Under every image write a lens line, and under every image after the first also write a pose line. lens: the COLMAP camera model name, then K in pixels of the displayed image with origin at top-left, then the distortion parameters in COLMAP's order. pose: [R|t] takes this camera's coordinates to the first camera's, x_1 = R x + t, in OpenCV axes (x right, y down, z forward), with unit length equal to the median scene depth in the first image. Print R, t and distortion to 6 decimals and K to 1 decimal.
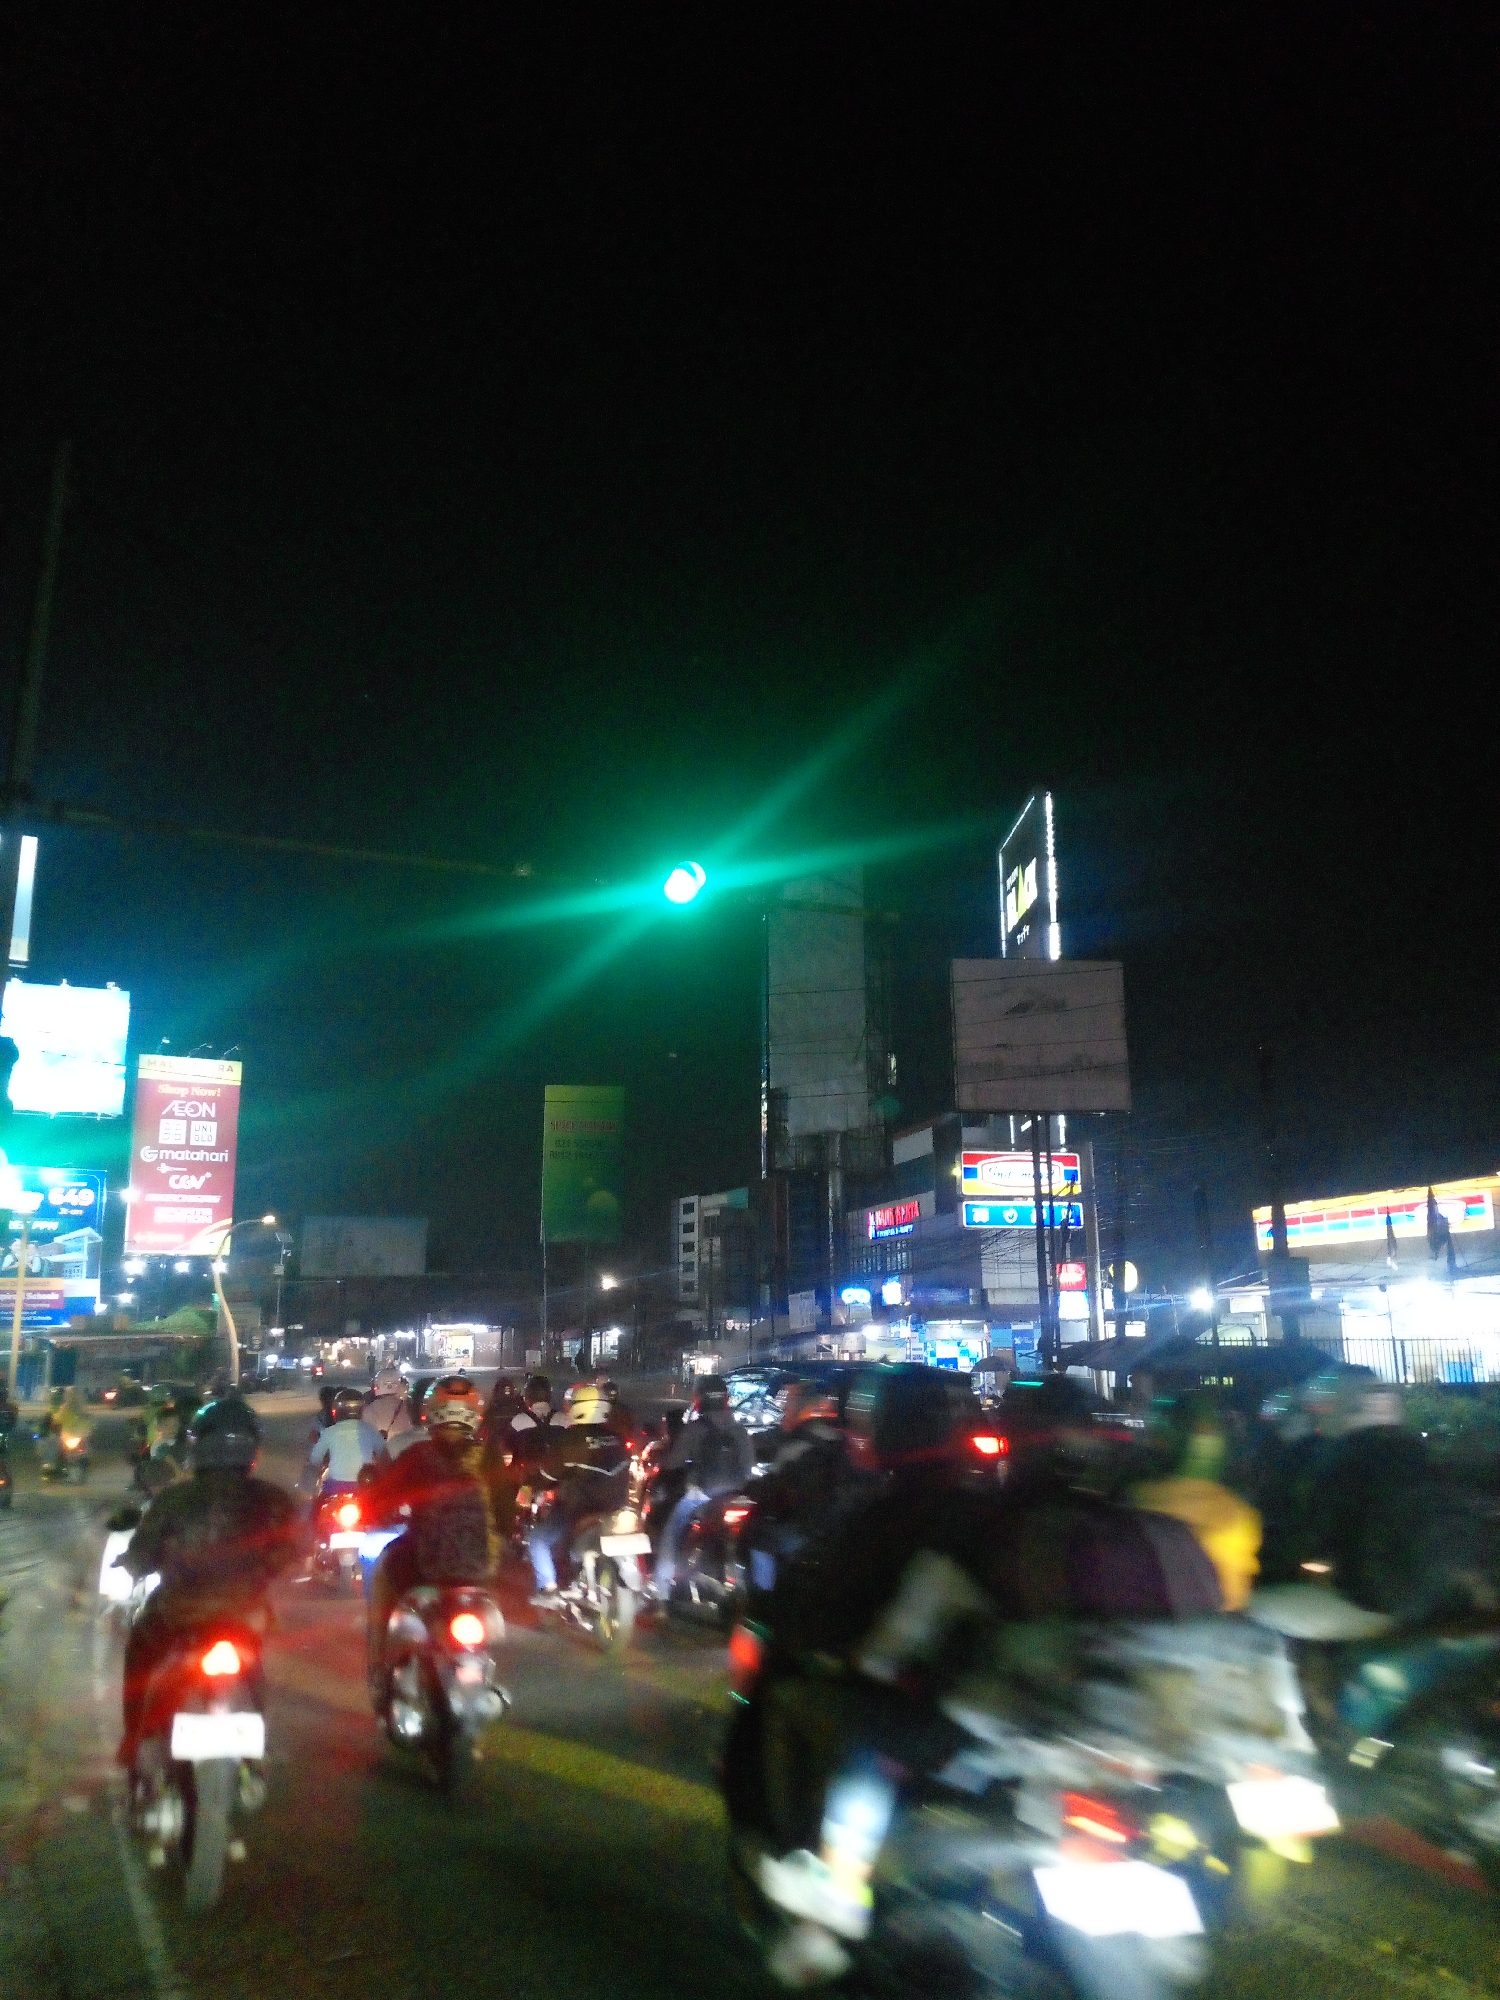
lens RADIAL K [[1586.2, 0, 754.4], [0, 1586.2, 1017.5], [0, 0, 1]] dist [0.085437, -0.125034]
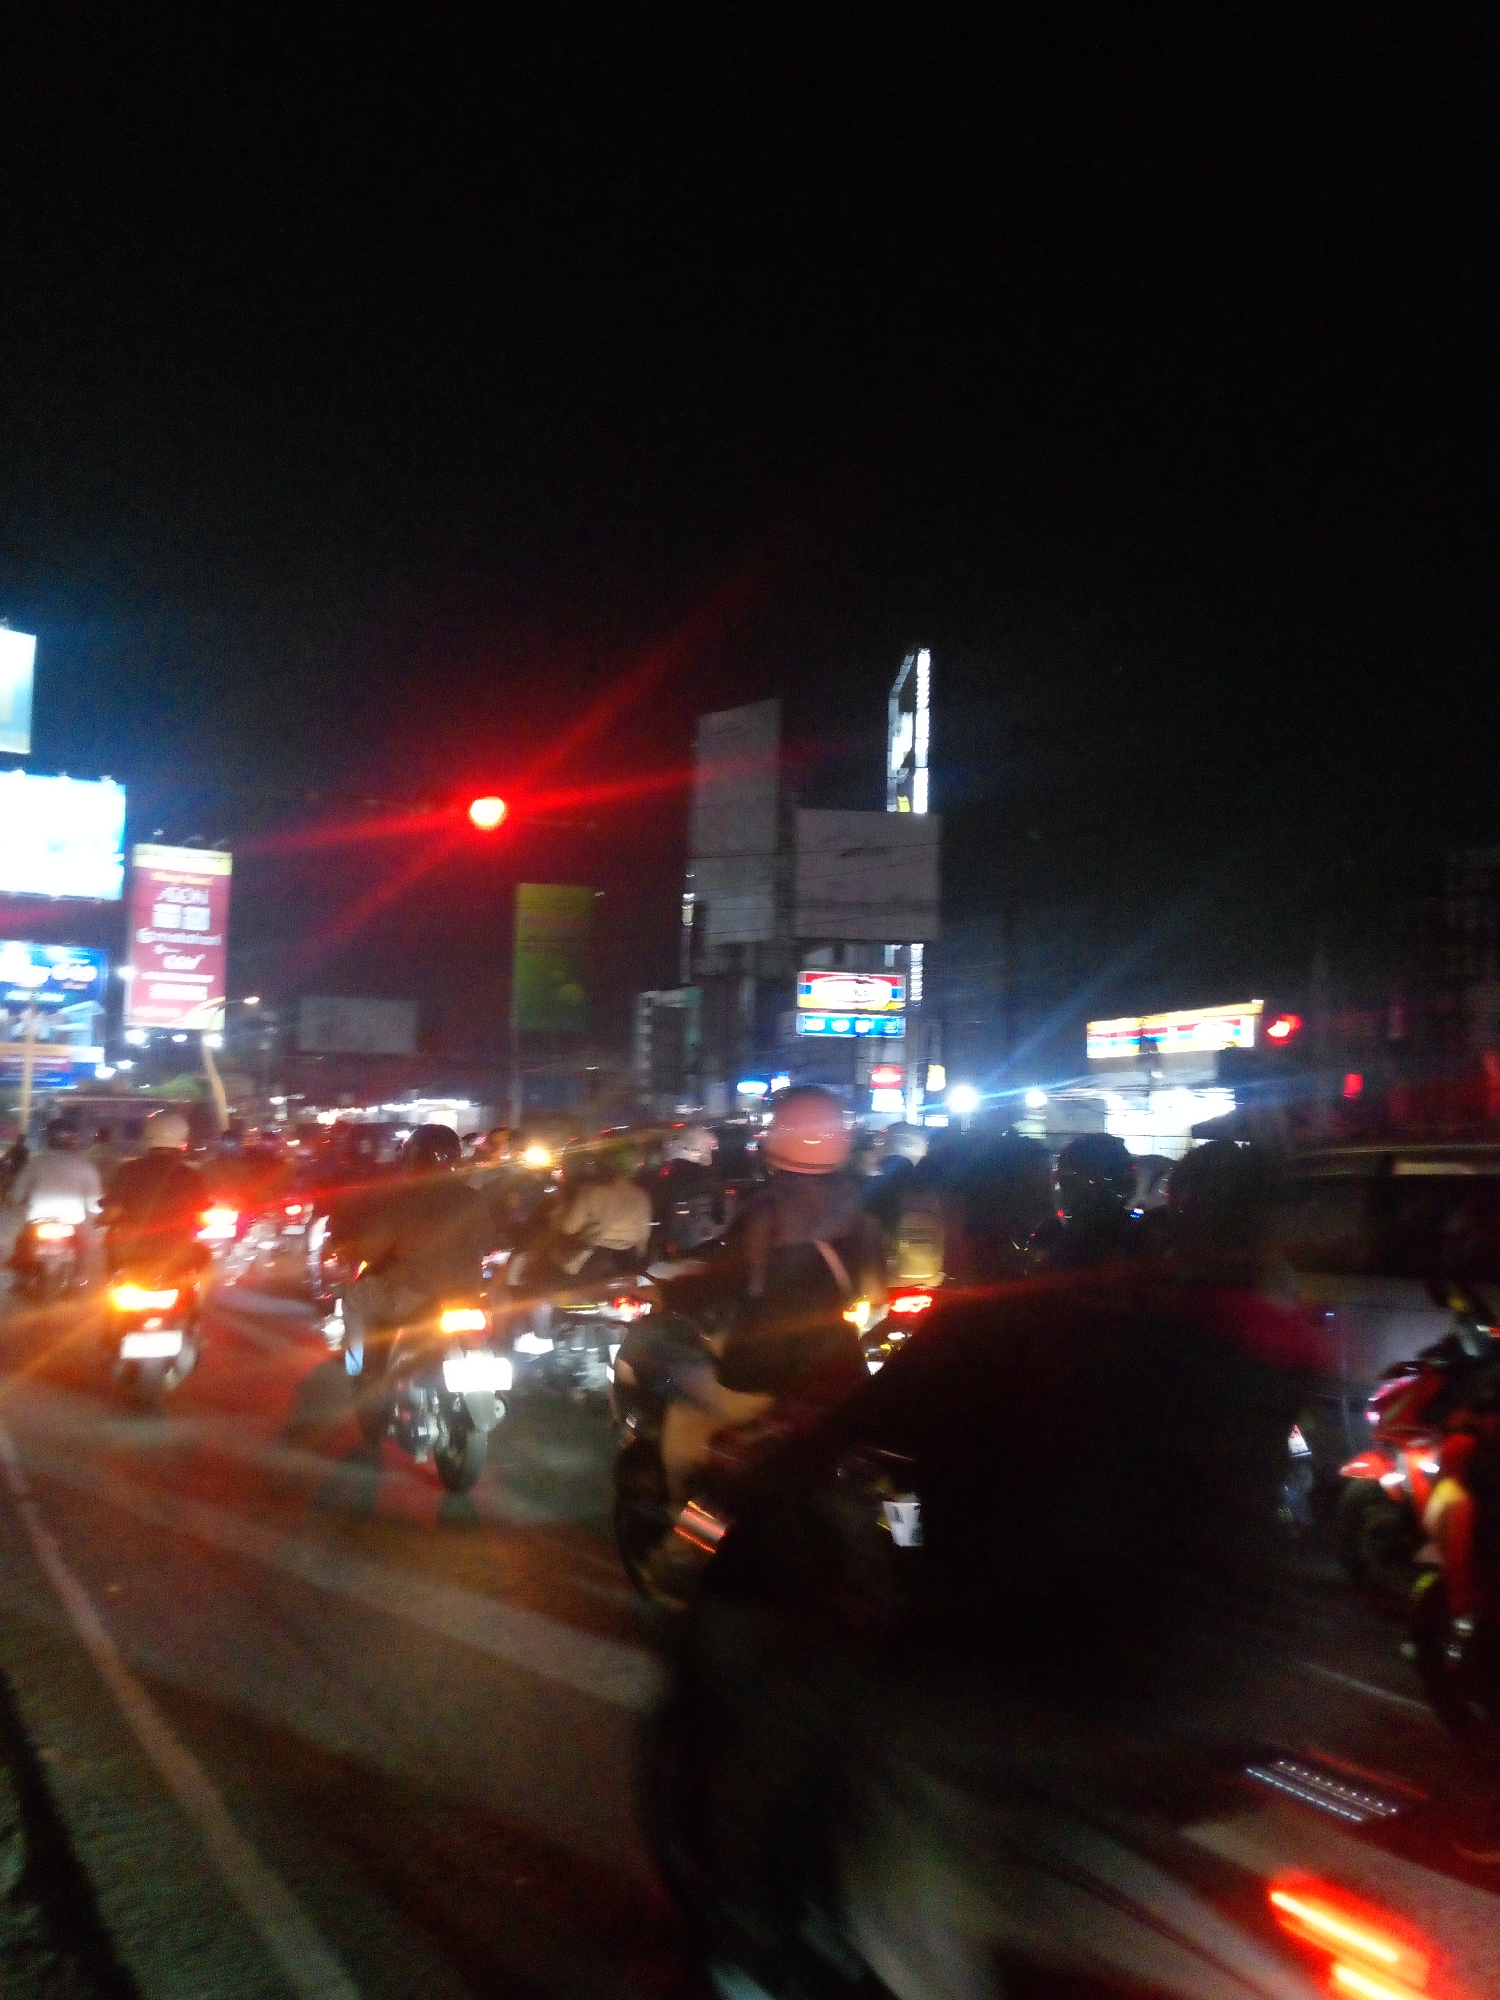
lens RADIAL K [[1586.2, 0, 754.4], [0, 1586.2, 1017.5], [0, 0, 1]] dist [0.085437, -0.125034]
pose [[0.999354, 0.034540, -0.009945, 0.051455], [-0.032937, 0.990790, 0.131343, -0.017330], [0.014390, -0.130930, 0.991287, -0.087600]]
